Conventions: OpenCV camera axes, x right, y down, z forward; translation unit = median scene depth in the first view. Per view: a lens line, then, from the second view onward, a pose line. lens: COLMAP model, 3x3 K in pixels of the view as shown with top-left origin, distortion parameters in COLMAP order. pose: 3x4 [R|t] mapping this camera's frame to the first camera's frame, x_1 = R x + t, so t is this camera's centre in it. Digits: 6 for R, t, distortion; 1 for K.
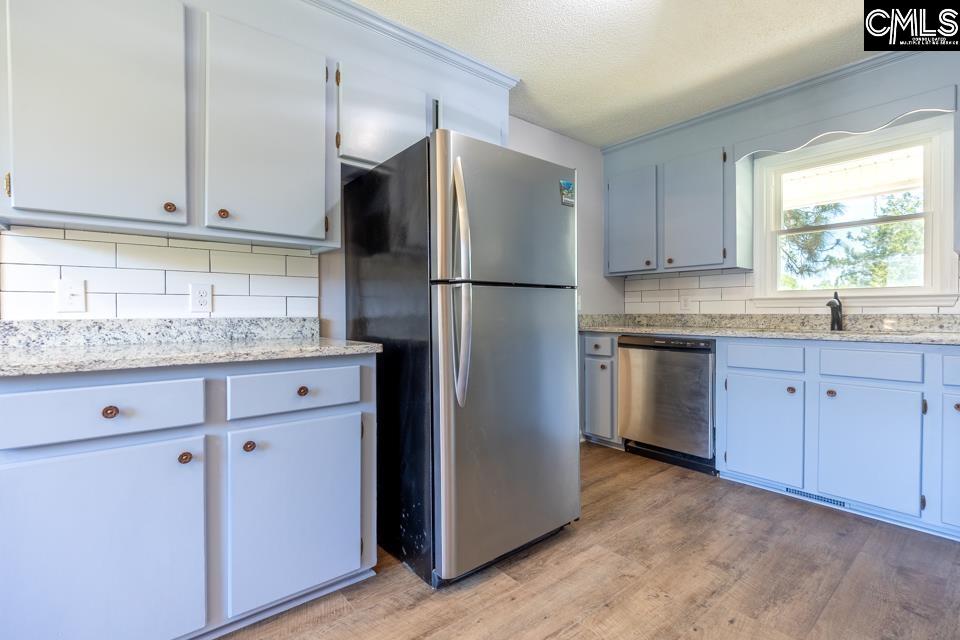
lens RADIAL K [[441.8, 0, 470.2], [0, 441.8, 314.3], [0, 0, 1]] dist [-0.004039, -0.000761]
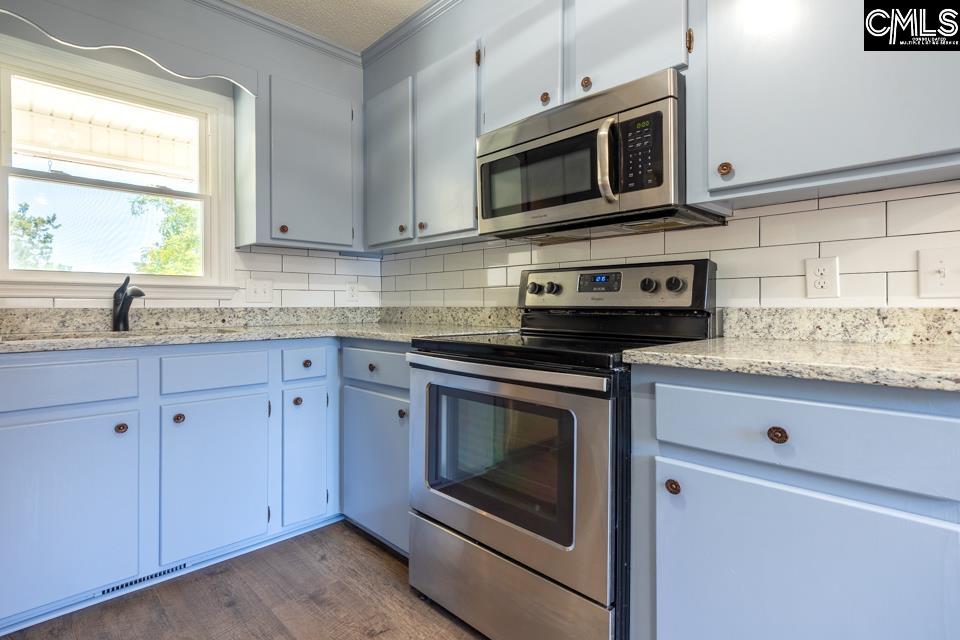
lens RADIAL K [[487.7, 0, 480.6], [0, 487.7, 303.2], [0, 0, 1]] dist [-0.000580, -0.000446]
pose [[-0.092244, 0.006488, 0.995715, -0.012587], [0.005785, 0.999965, -0.005980, -0.000254], [-0.995720, 0.005209, -0.092279, 0.448200]]
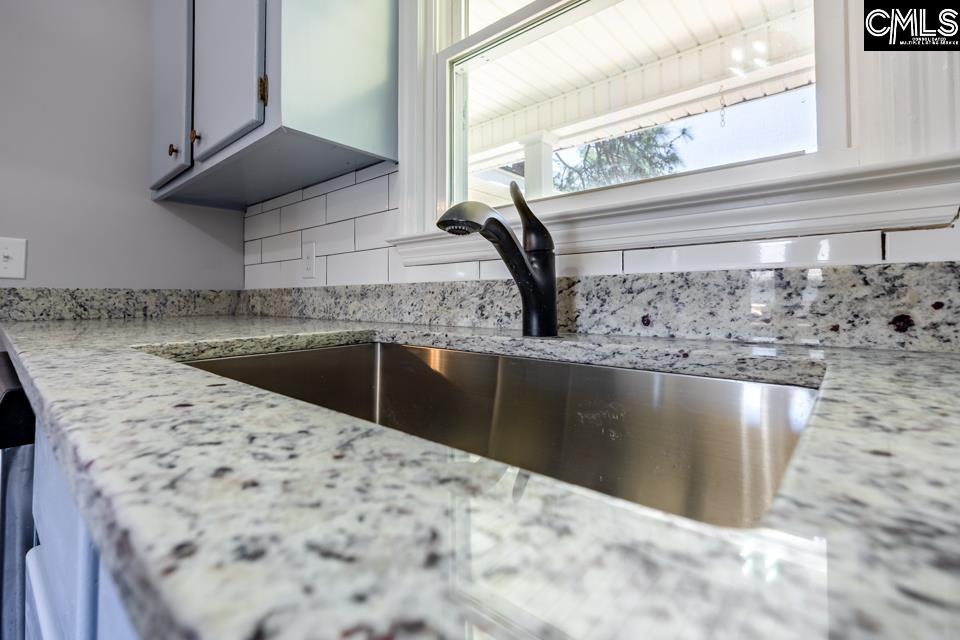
lens RADIAL K [[433.3, 0, 477.9], [0, 433.3, 290.9], [0, 0, 1]] dist [0.001005, 0.000002]
pose [[0.983972, -0.000384, 0.178322, 0.683971], [0.003868, 0.999808, -0.019192, 0.012930], [-0.178280, 0.019574, 0.983785, 0.680078]]
